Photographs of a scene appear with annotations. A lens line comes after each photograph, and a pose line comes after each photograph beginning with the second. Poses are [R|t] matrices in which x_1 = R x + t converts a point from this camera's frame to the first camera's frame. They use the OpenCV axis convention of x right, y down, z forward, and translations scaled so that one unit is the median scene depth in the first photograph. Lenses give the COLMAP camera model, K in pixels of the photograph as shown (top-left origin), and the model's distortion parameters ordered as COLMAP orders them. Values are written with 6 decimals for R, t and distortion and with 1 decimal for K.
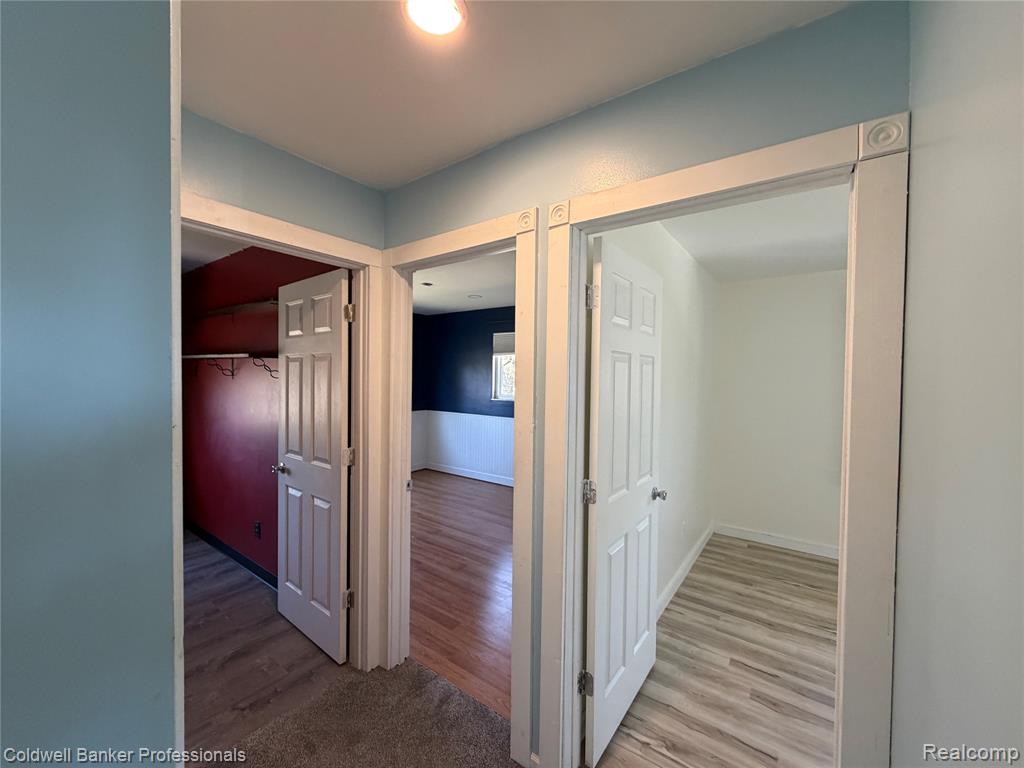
lens RADIAL K [[406.1, 0, 512.8], [0, 406.1, 384.6], [0, 0, 1]] dist [-0.000773, -0.000788]
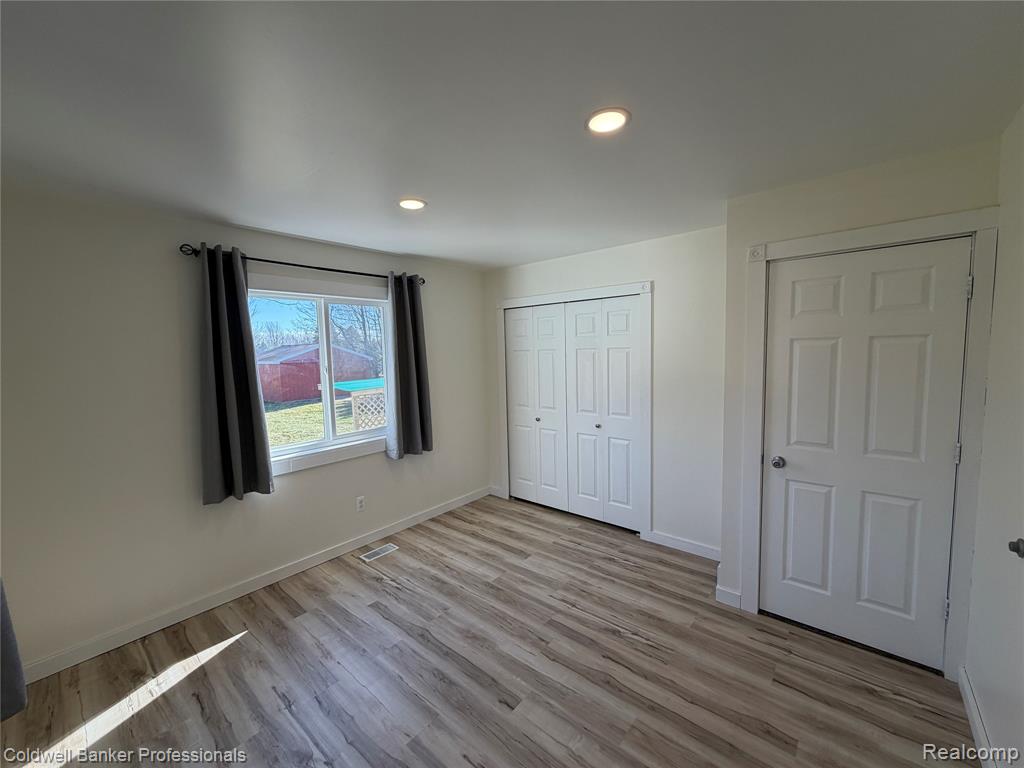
lens RADIAL K [[406.1, 0, 510.8], [0, 406.1, 383.0], [0, 0, 1]] dist [-0.000773, -0.000788]
pose [[-0.997036, 0.005854, 0.076717, 0.764335], [0.013844, 0.994477, 0.104035, -0.043006], [-0.075684, 0.104789, -0.991610, 1.240310]]
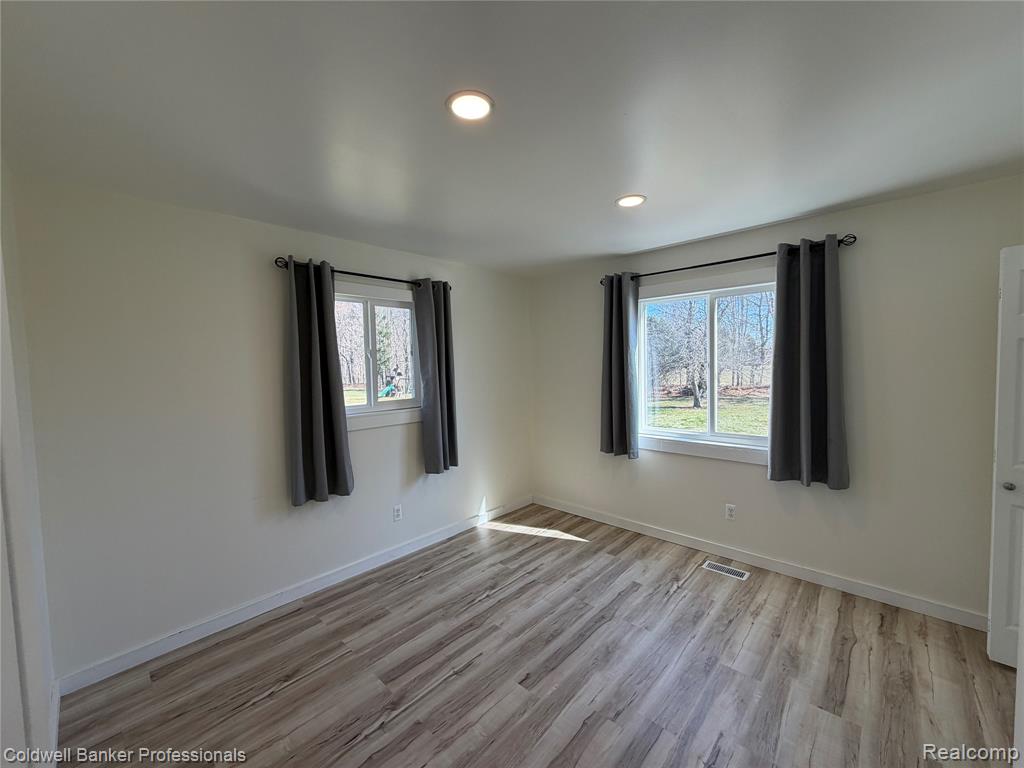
lens RADIAL K [[406.1, 0, 506.8], [0, 406.1, 381.3], [0, 0, 1]] dist [-0.000773, -0.000788]
pose [[0.123207, -0.063717, 0.990333, 0.154079], [0.049295, 0.997098, 0.058020, -0.017142], [-0.991156, 0.041670, 0.125991, 0.565455]]
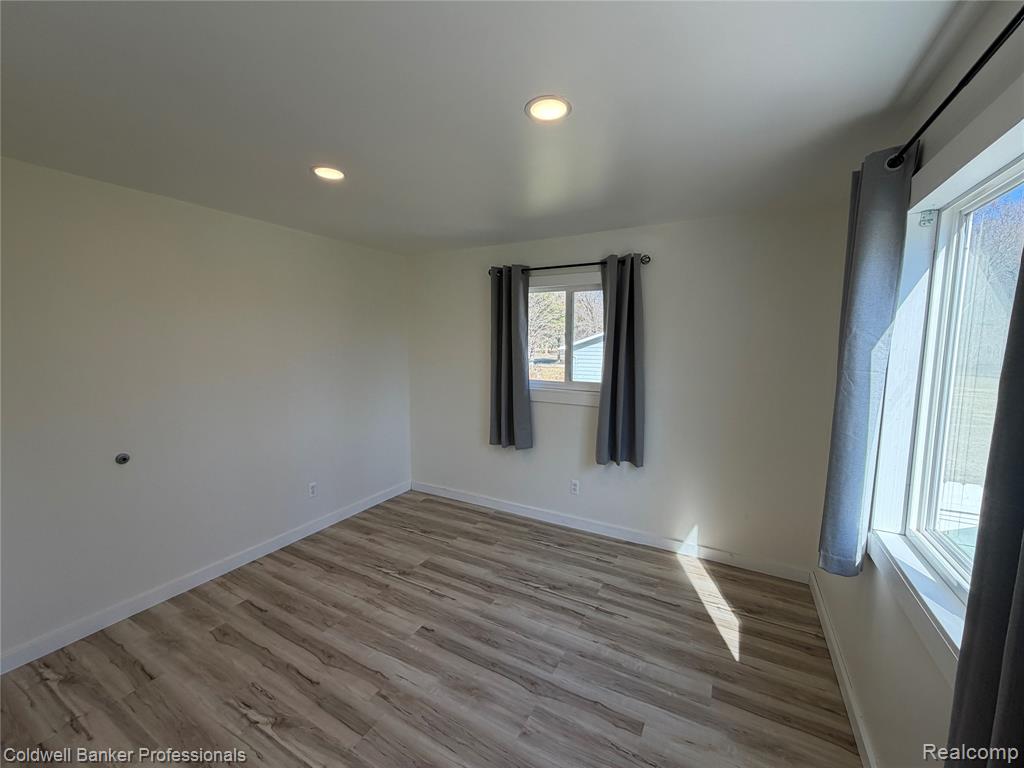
lens RADIAL K [[406.1, 0, 512.1], [0, 406.1, 385.6], [0, 0, 1]] dist [-0.000773, -0.000788]
pose [[0.991578, -0.027234, 0.126613, 0.902247], [0.016174, 0.996026, 0.087579, -0.008939], [-0.128495, -0.084794, 0.988078, -0.133672]]
